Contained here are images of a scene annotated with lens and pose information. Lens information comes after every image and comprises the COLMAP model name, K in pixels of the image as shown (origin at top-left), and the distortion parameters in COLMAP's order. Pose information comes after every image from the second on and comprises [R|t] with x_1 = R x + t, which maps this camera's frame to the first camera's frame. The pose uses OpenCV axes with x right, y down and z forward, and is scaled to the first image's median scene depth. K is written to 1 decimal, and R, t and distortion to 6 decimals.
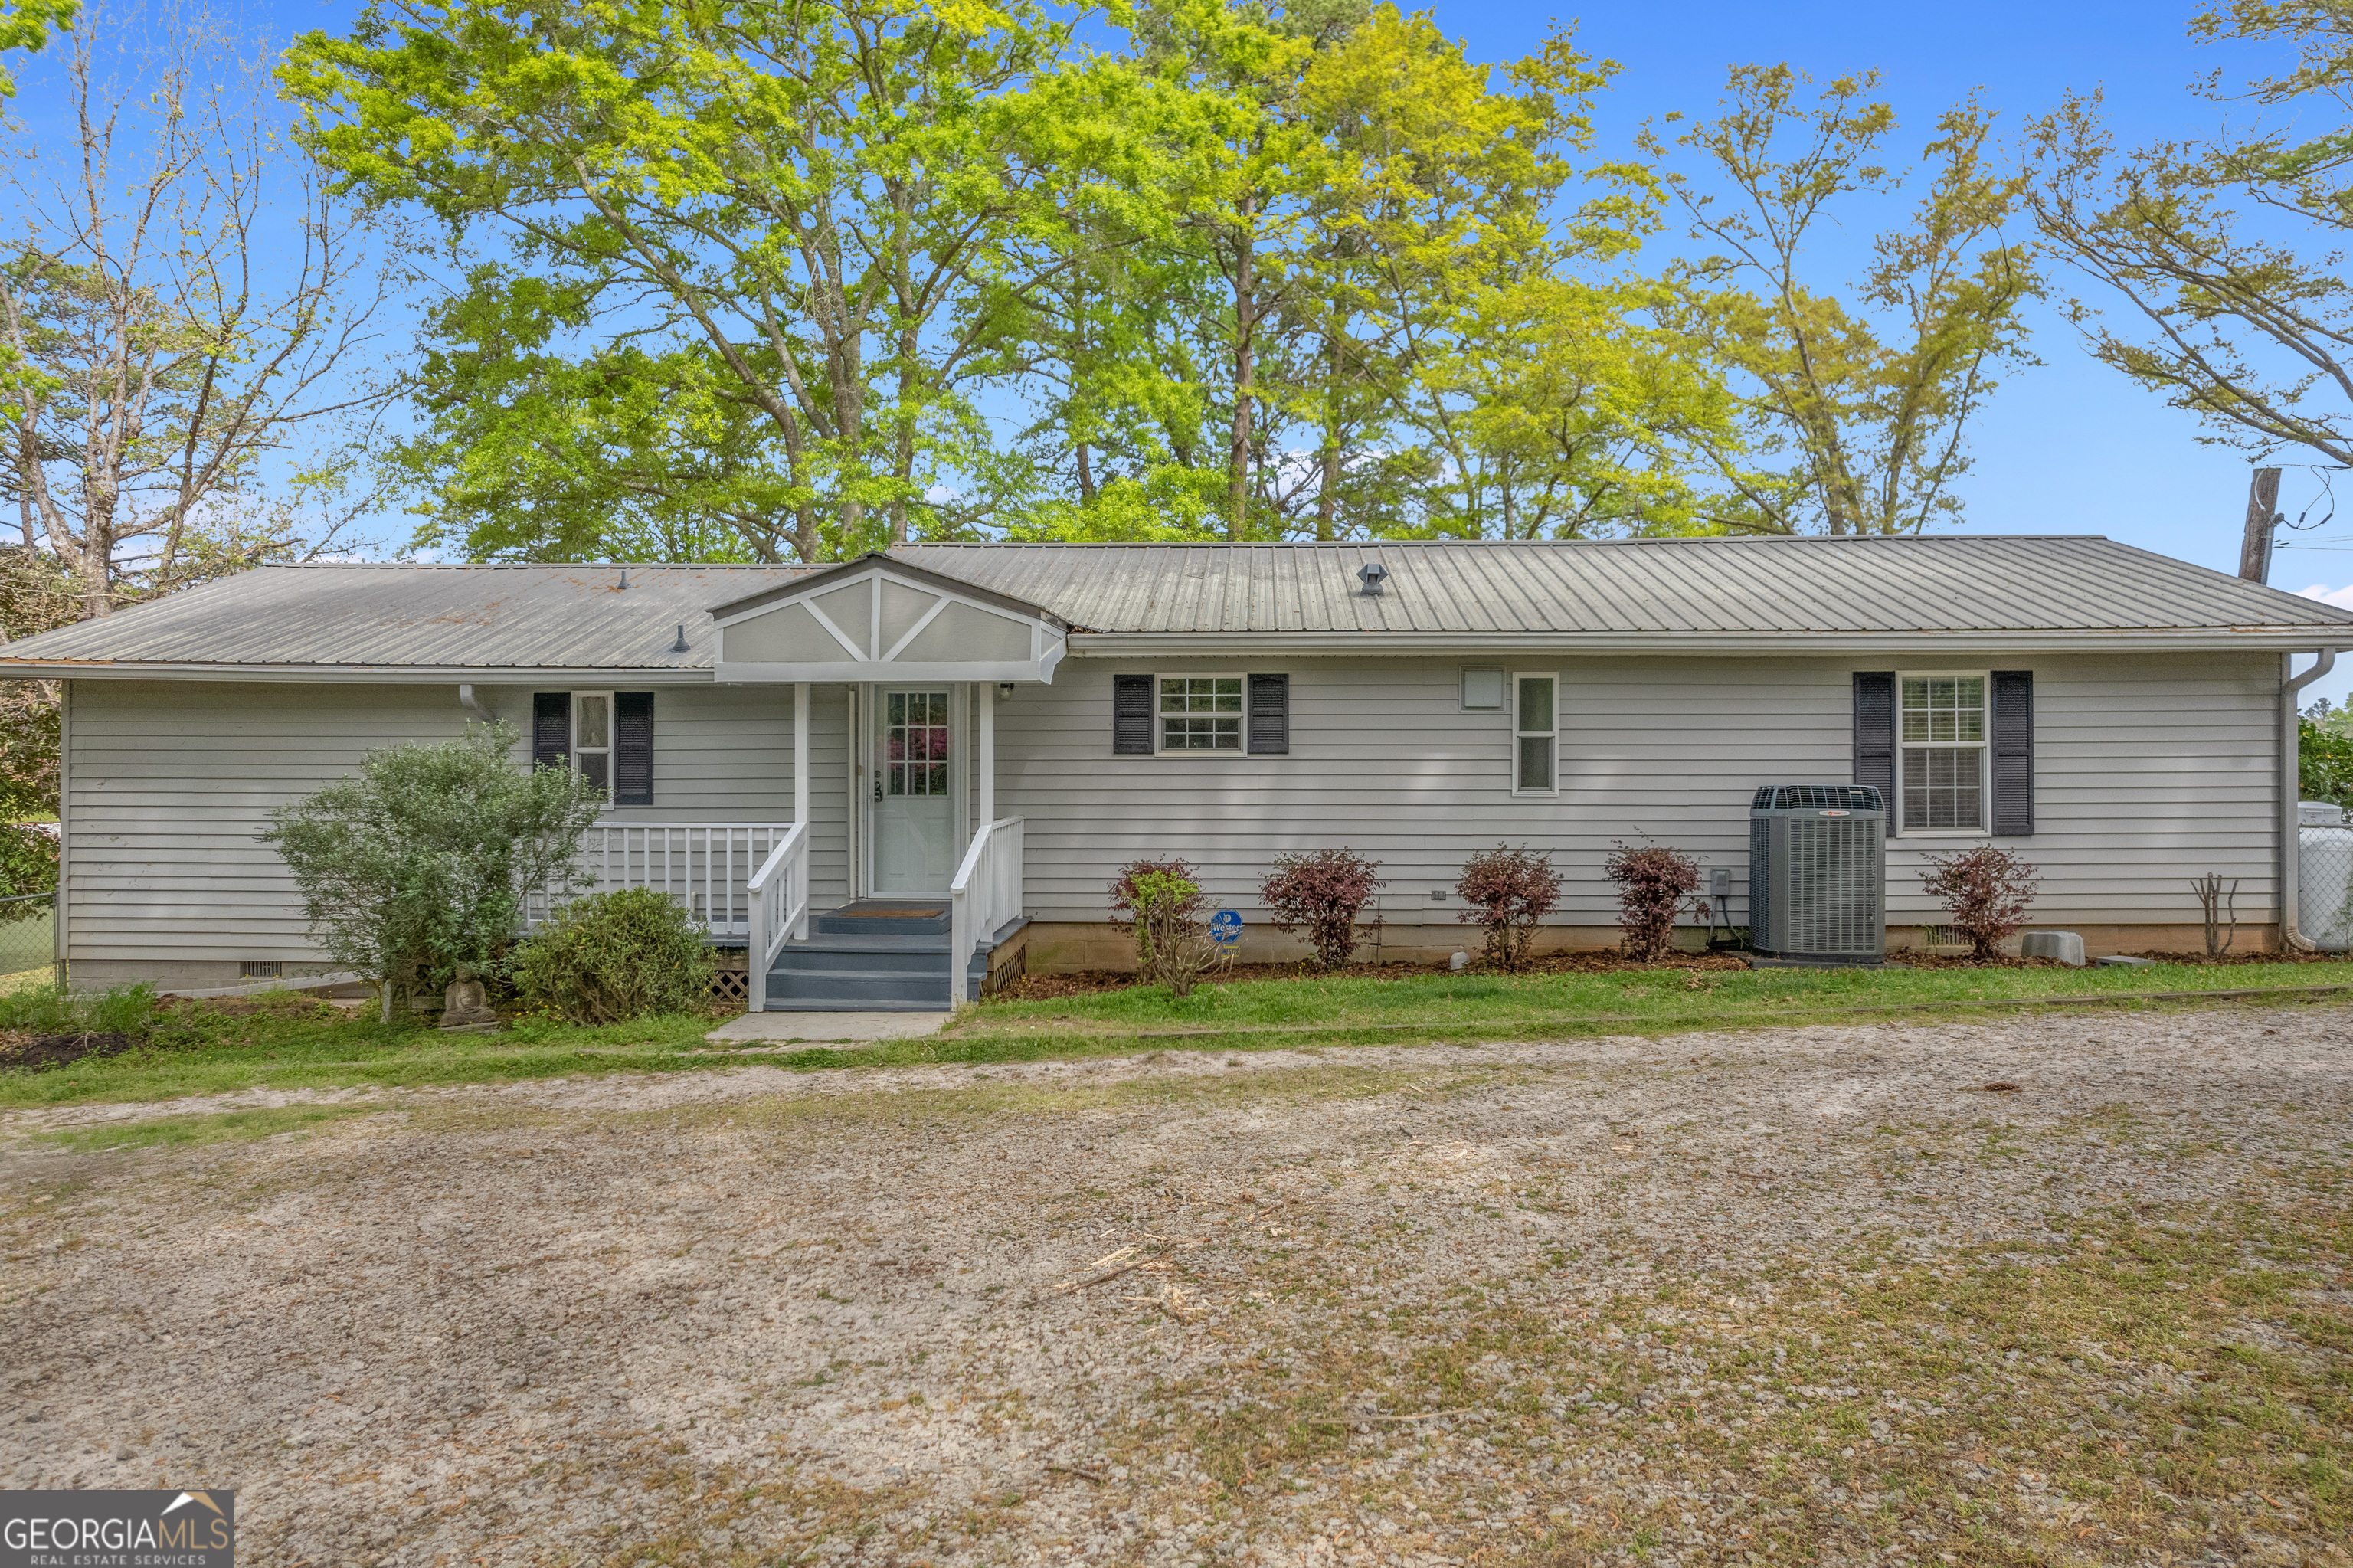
lens RADIAL K [[1517.5, 0, 1196.3], [0, 1517.5, 768.8], [0, 0, 1]] dist [-0.065657, 0.055117]
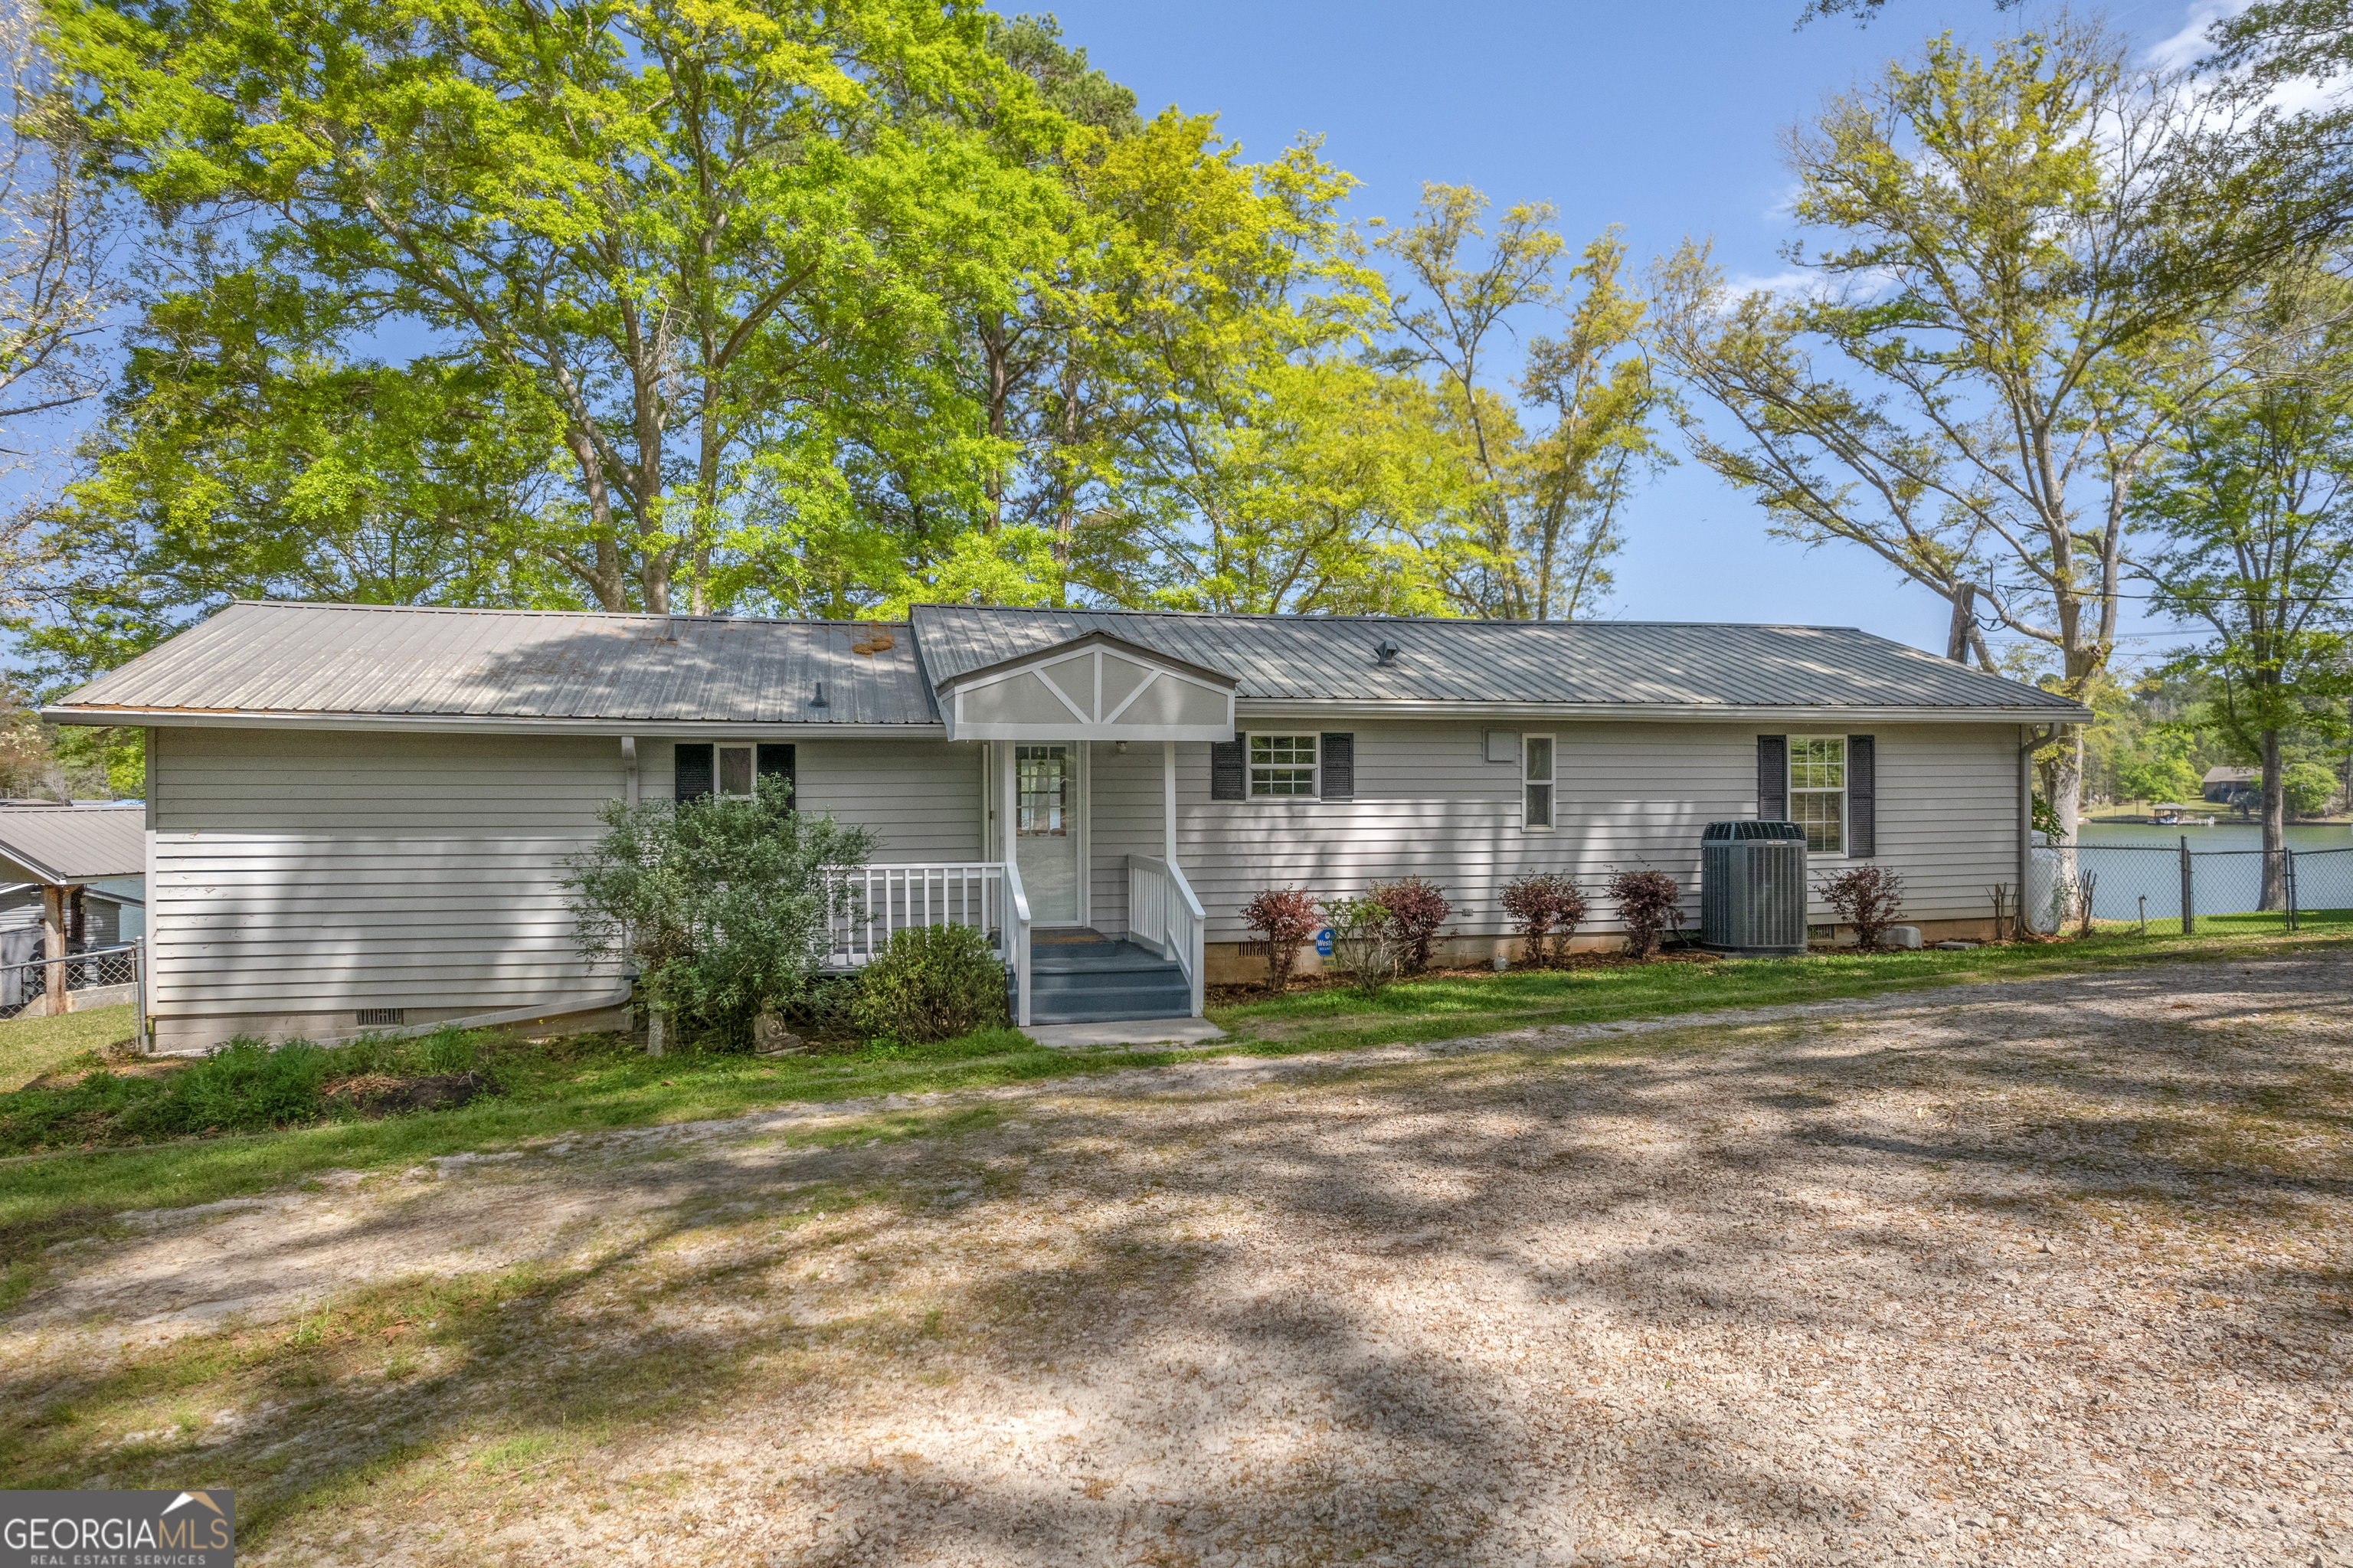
lens RADIAL K [[1517.5, 0, 1172.7], [0, 1517.5, 802.8], [0, 0, 1]] dist [-0.065657, 0.055117]
pose [[0.959481, -0.005069, 0.281729, -0.418949], [0.004558, 0.999987, 0.002469, -0.010341], [-0.281738, -0.001084, 0.959491, -0.120774]]
